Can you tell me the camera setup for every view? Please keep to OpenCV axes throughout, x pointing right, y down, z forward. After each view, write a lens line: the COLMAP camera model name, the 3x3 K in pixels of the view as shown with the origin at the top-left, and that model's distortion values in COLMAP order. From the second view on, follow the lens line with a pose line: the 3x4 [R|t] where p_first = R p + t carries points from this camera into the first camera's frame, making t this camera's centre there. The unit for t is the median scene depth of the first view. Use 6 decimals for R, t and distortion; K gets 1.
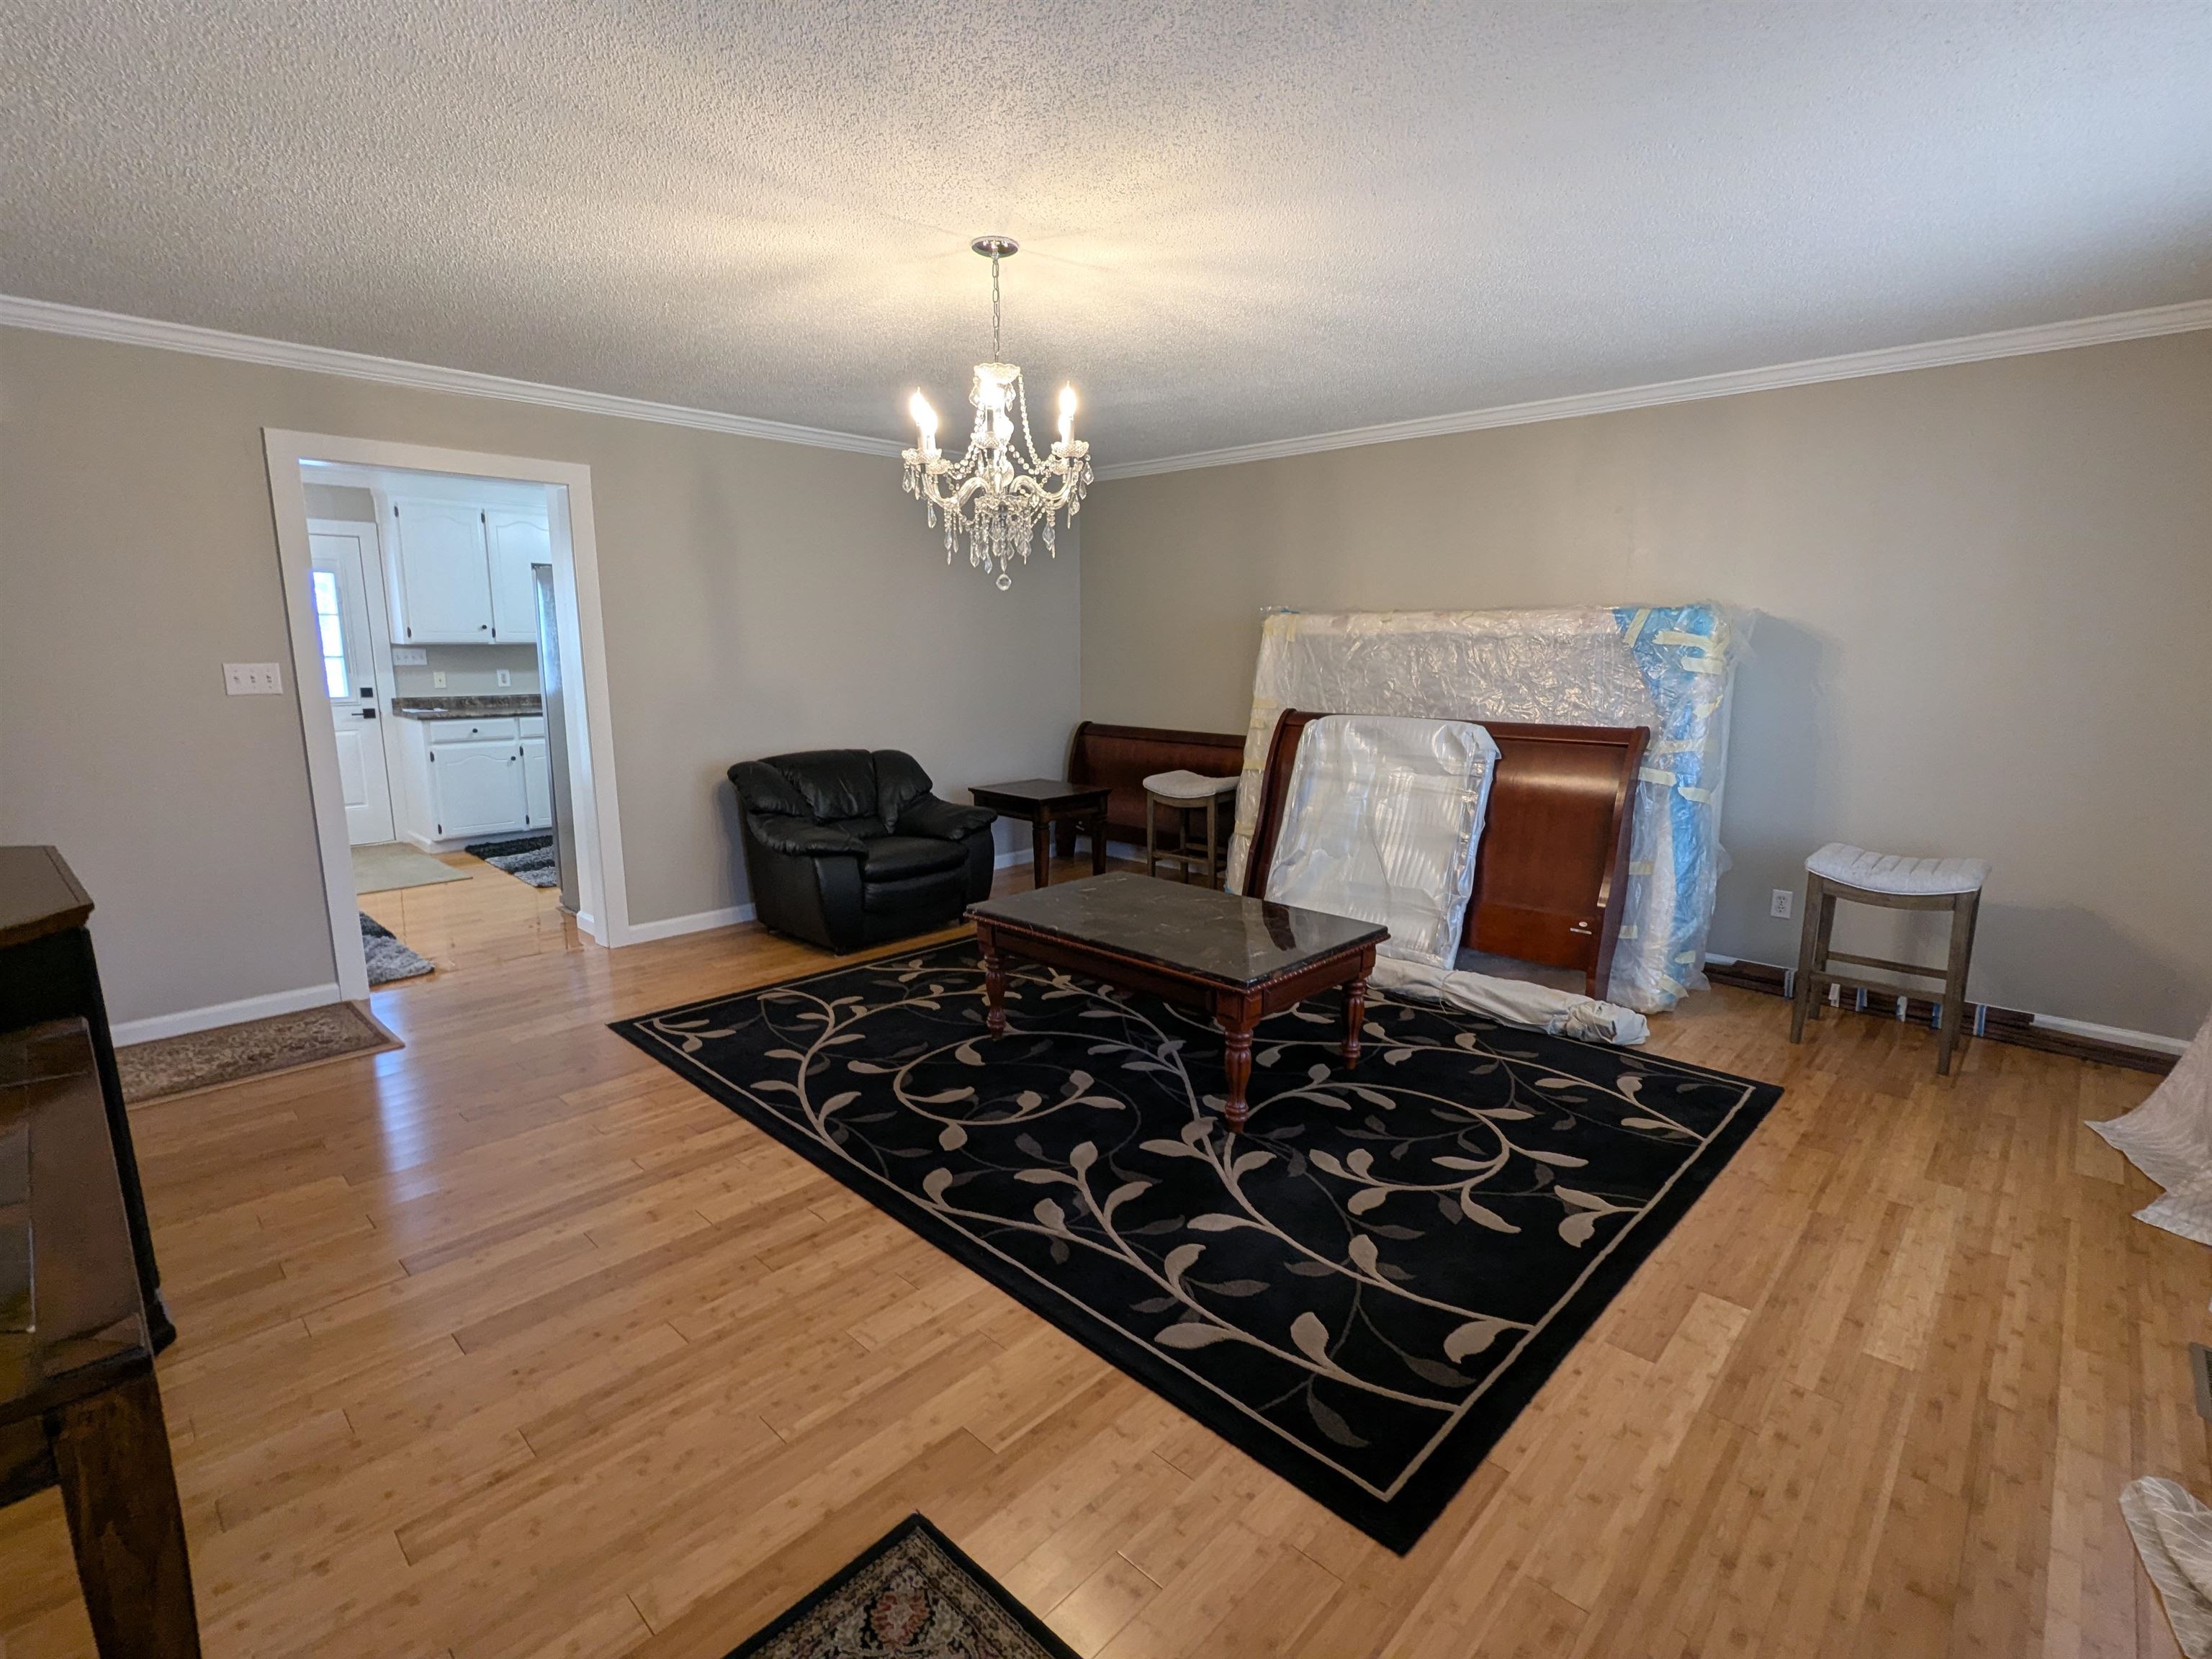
lens RADIAL K [[1038.6, 0, 1105.1], [0, 1038.6, 822.2], [0, 0, 1]] dist [0.002236, -0.001290]
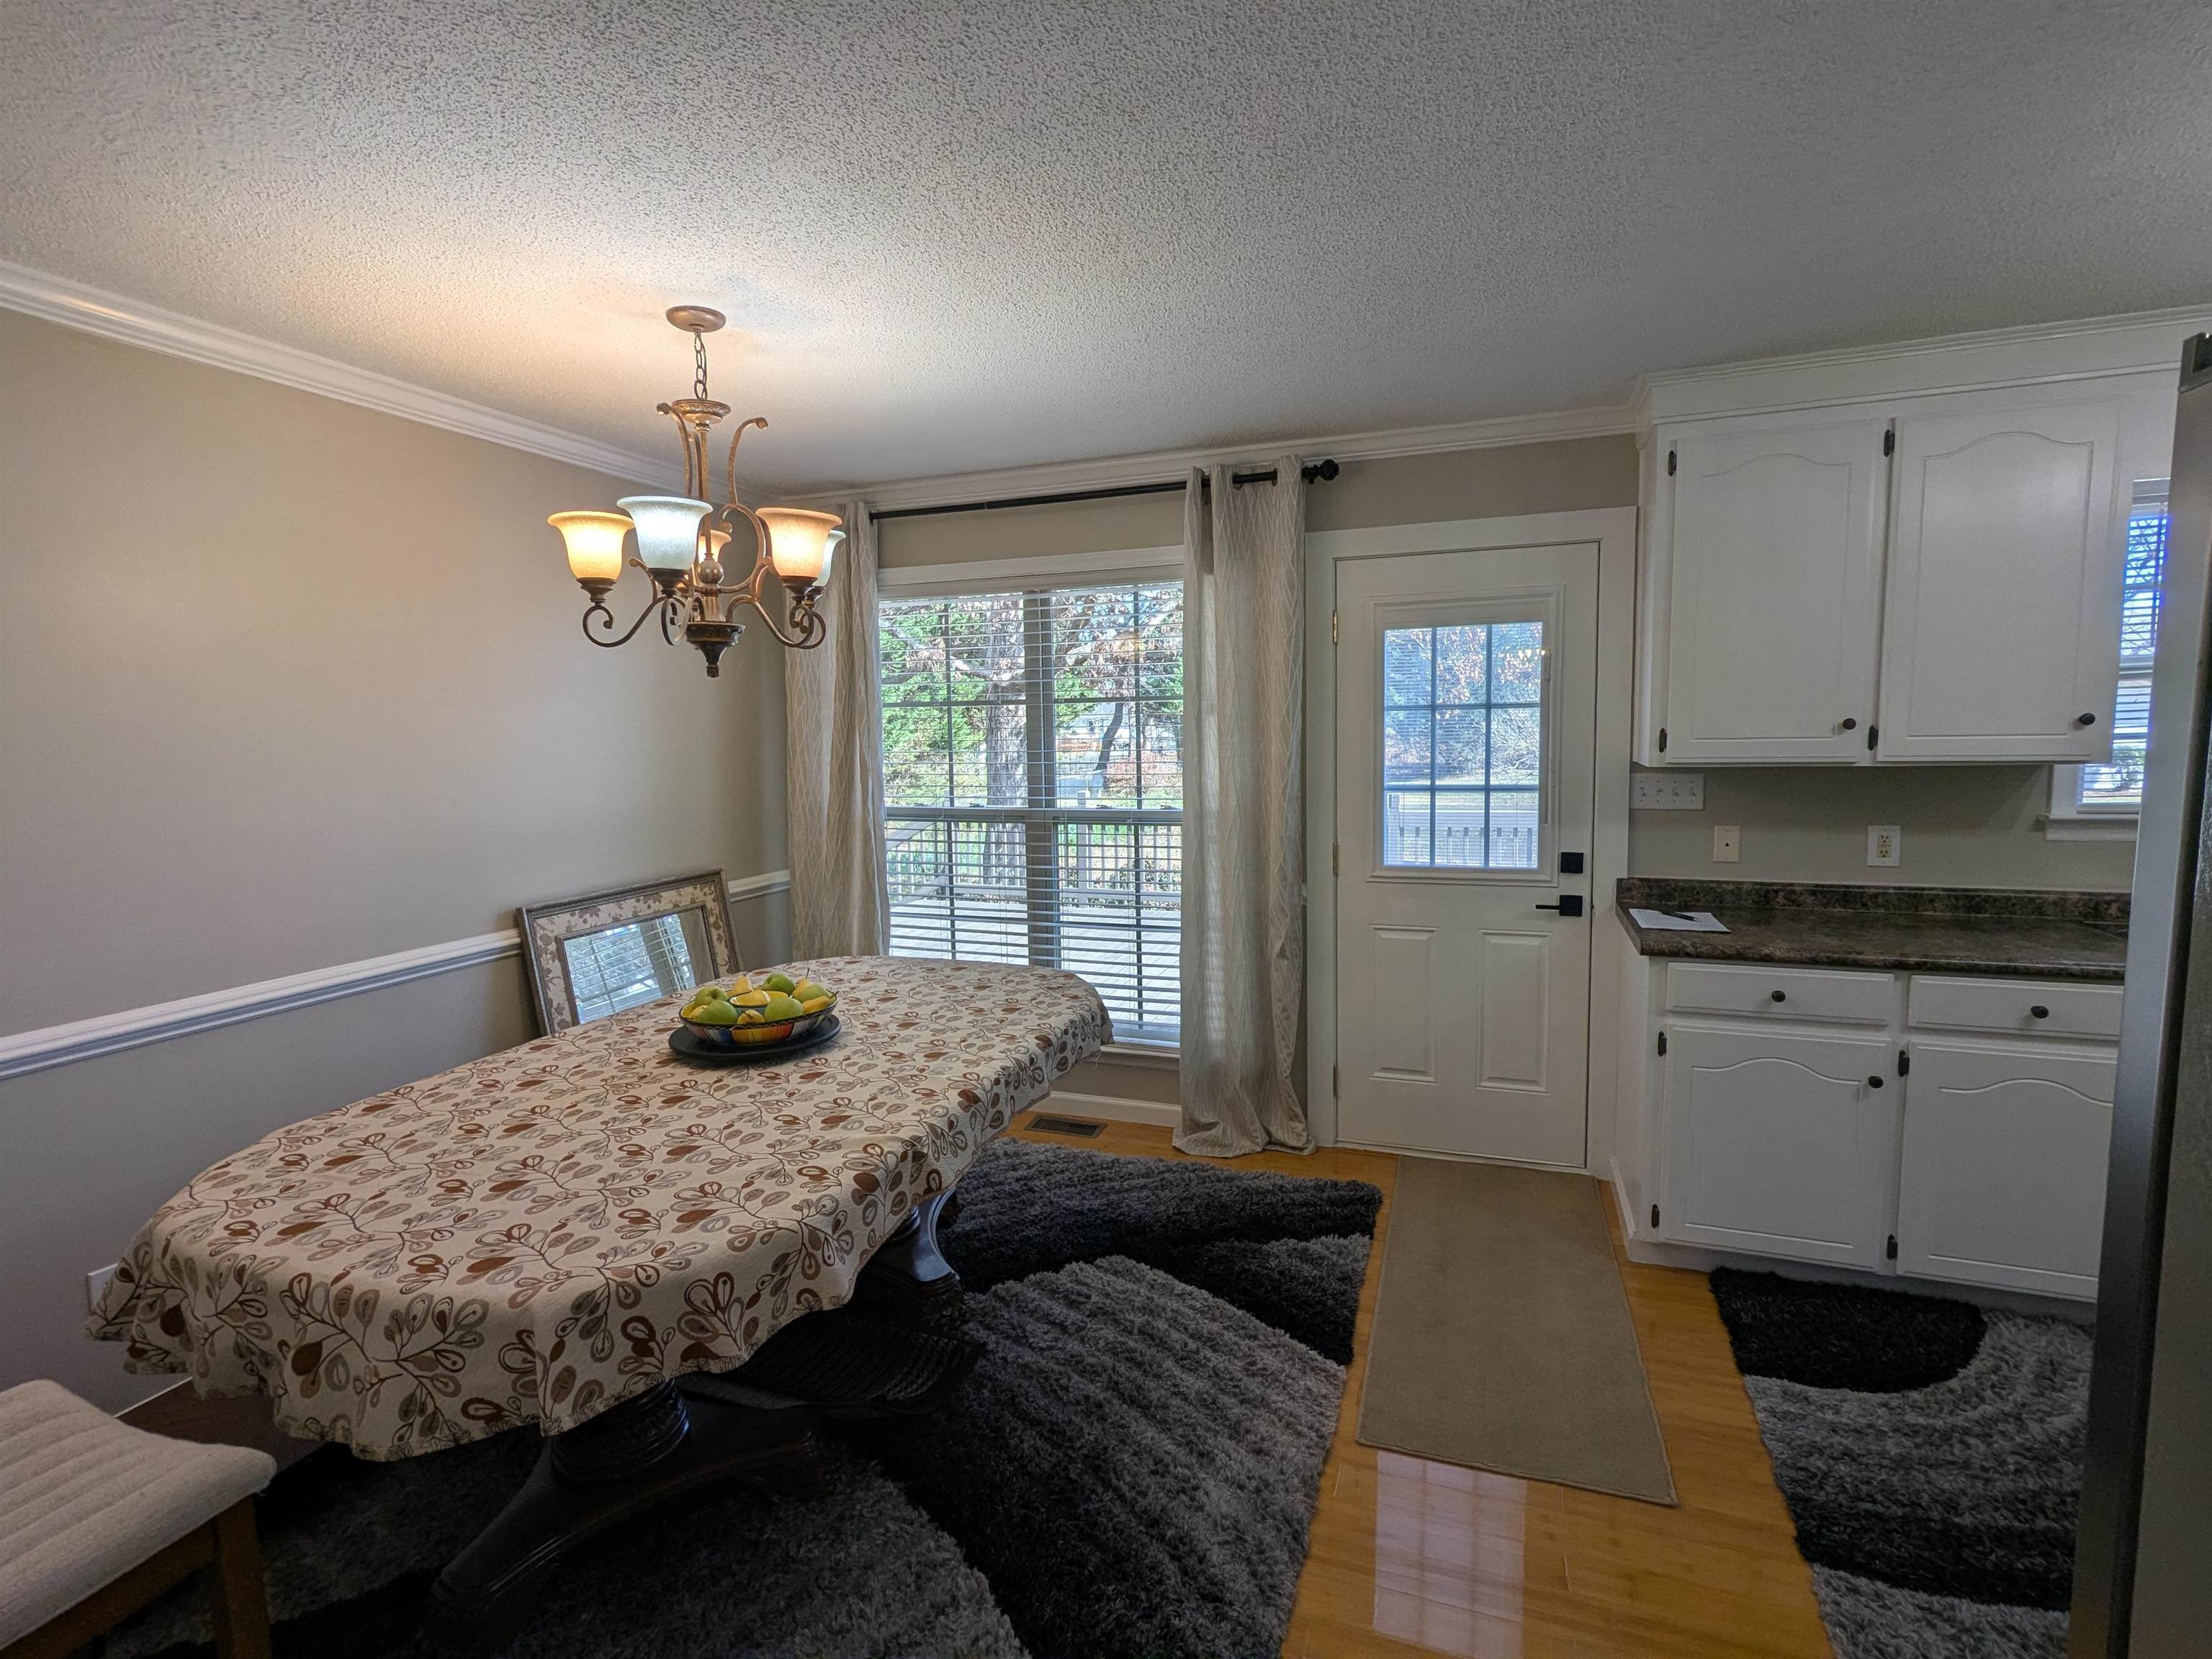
lens RADIAL K [[1038.6, 0, 1112.0], [0, 1038.6, 824.5], [0, 0, 1]] dist [0.002236, -0.001290]
pose [[0.393594, 0.079195, -0.915867, -0.294835], [-0.135891, 0.990349, 0.027236, -0.105330], [0.909185, 0.113738, 0.400558, 0.508312]]
